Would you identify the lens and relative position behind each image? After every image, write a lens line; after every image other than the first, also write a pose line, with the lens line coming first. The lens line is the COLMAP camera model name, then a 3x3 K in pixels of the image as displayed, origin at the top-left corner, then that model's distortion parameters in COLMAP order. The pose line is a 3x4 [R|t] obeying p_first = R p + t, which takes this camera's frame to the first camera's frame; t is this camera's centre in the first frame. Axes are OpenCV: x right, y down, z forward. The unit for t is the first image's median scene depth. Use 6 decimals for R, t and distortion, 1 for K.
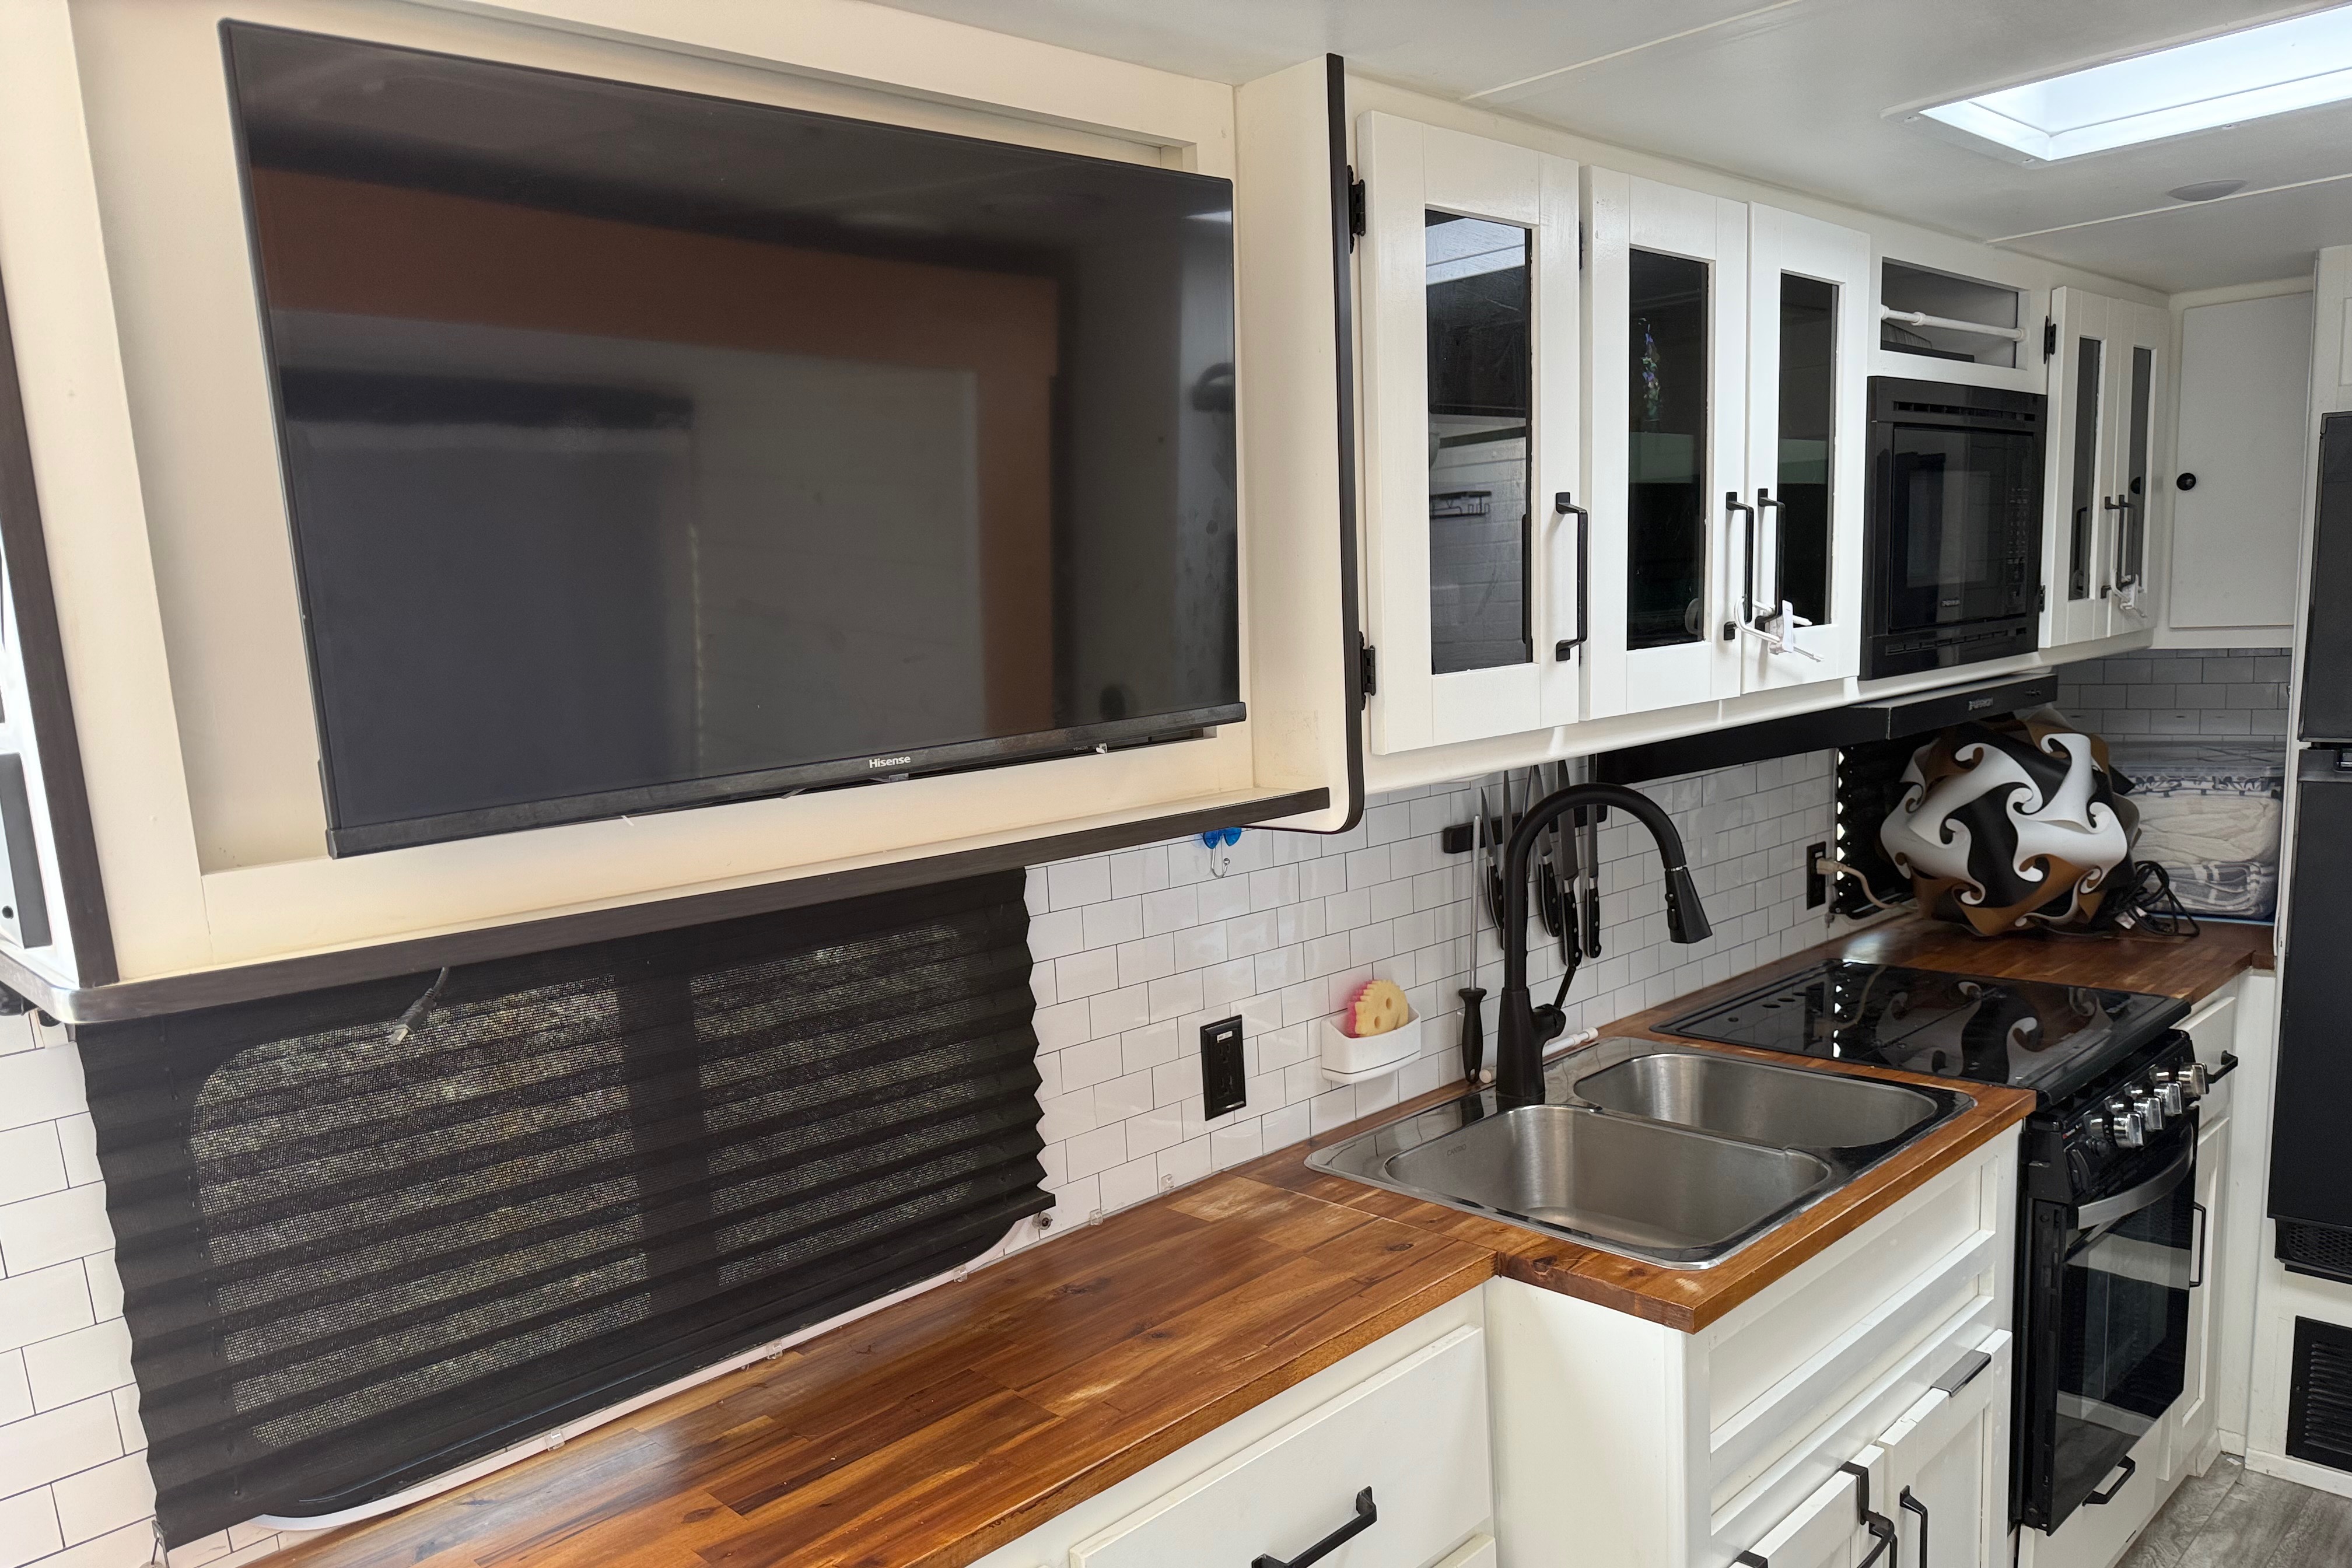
lens RADIAL K [[1647.8, 0, 1175.9], [0, 1647.8, 870.7], [0, 0, 1]] dist [0.089887, -0.123689]
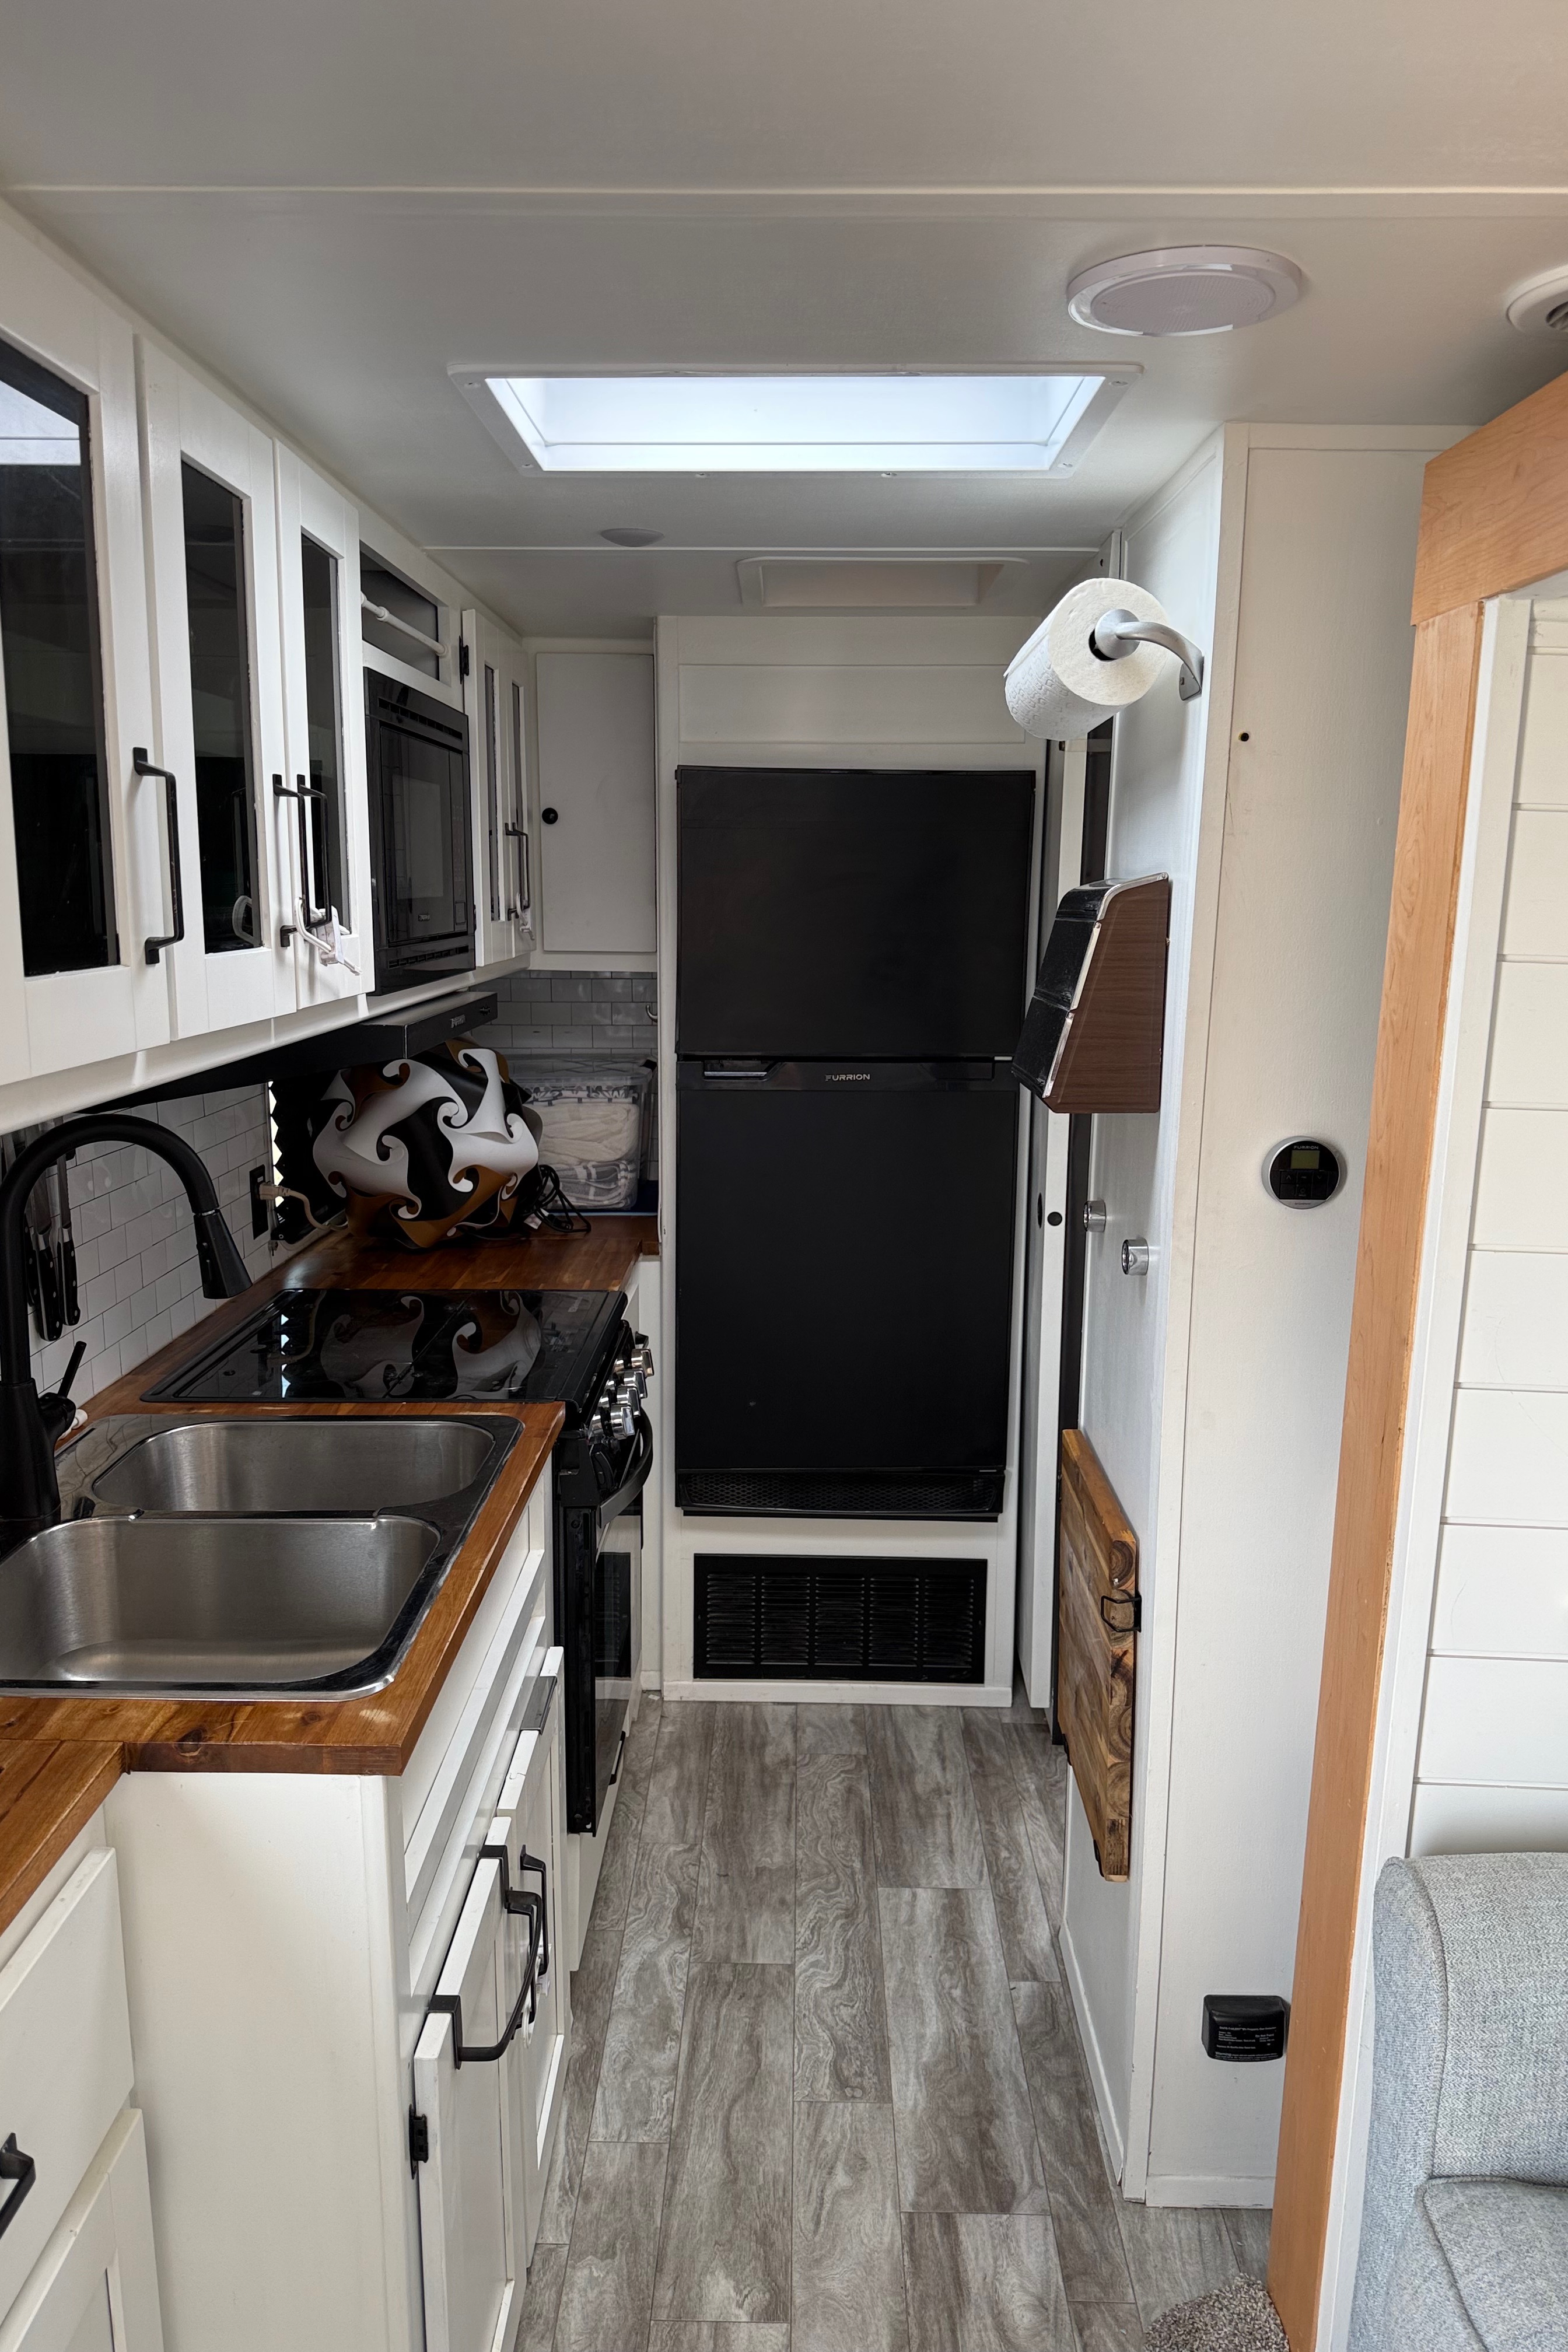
lens RADIAL K [[1647.8, 0, 747.9], [0, 1647.8, 1170.5], [0, 0, 1]] dist [0.089887, -0.123689]
pose [[0.723444, -0.063956, 0.687415, -0.063665], [0.069490, 0.997389, 0.019664, -0.015346], [-0.686877, 0.033543, 0.725999, 0.143226]]
